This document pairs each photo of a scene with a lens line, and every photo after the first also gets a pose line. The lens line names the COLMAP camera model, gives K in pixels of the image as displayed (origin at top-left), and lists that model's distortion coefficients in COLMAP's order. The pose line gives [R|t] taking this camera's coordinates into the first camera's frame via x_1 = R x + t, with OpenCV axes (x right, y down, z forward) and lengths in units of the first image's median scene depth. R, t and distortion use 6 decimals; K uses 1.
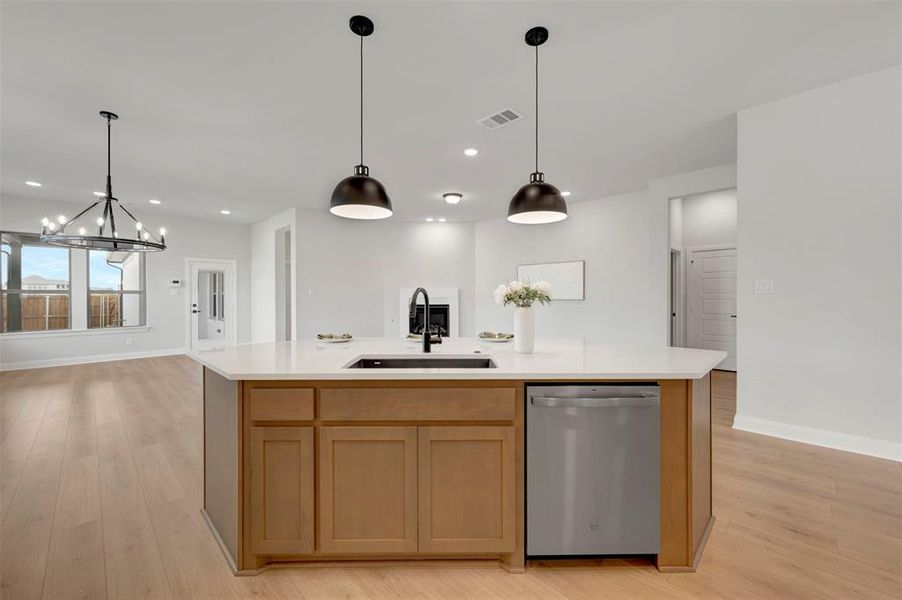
lens RADIAL K [[357.1, 0, 455.6], [0, 357.1, 298.0], [0, 0, 1]] dist [0.003766, -0.000206]
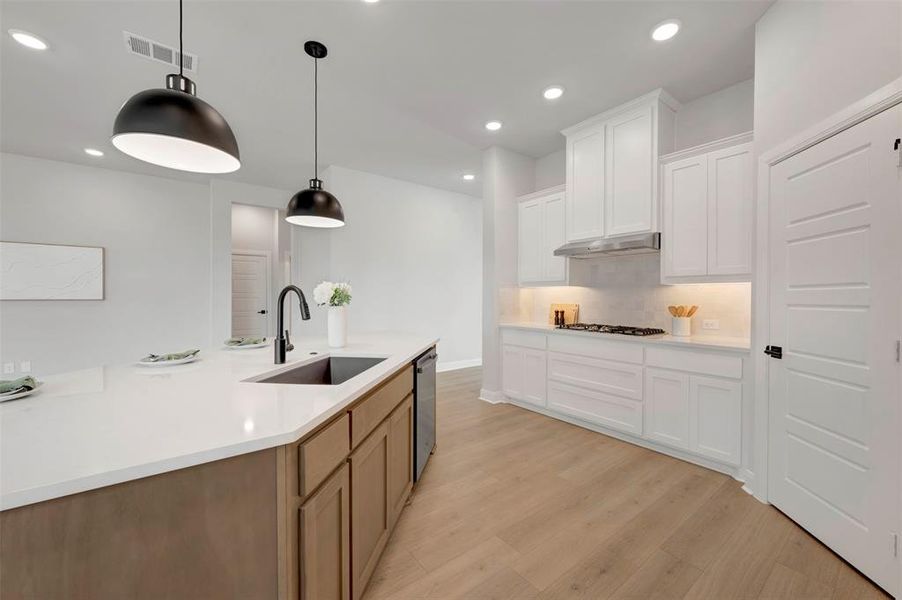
lens RADIAL K [[357.1, 0, 453.9], [0, 357.1, 300.6], [0, 0, 1]] dist [0.003766, -0.000206]
pose [[0.134675, -0.011201, 0.990826, -0.244723], [0.000070, 0.999936, 0.011294, -0.002044], [-0.990890, -0.001452, 0.134668, 0.137379]]
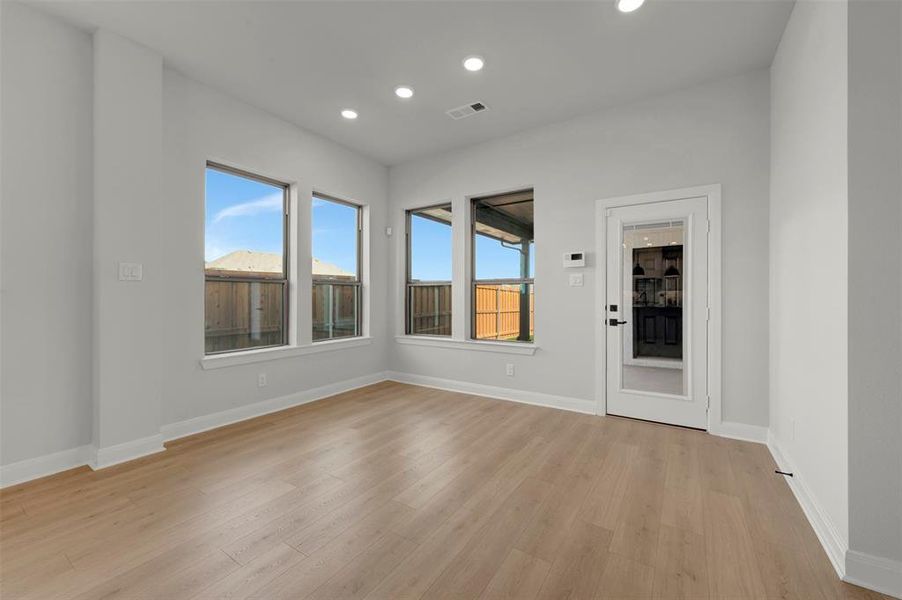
lens RADIAL K [[357.1, 0, 450.0], [0, 357.1, 298.0], [0, 0, 1]] dist [0.003766, -0.000206]
pose [[0.201981, 0.006179, -0.979370, -0.351966], [-0.002575, 0.999980, 0.005778, 0.006472], [0.979386, 0.001354, 0.201993, 0.732132]]
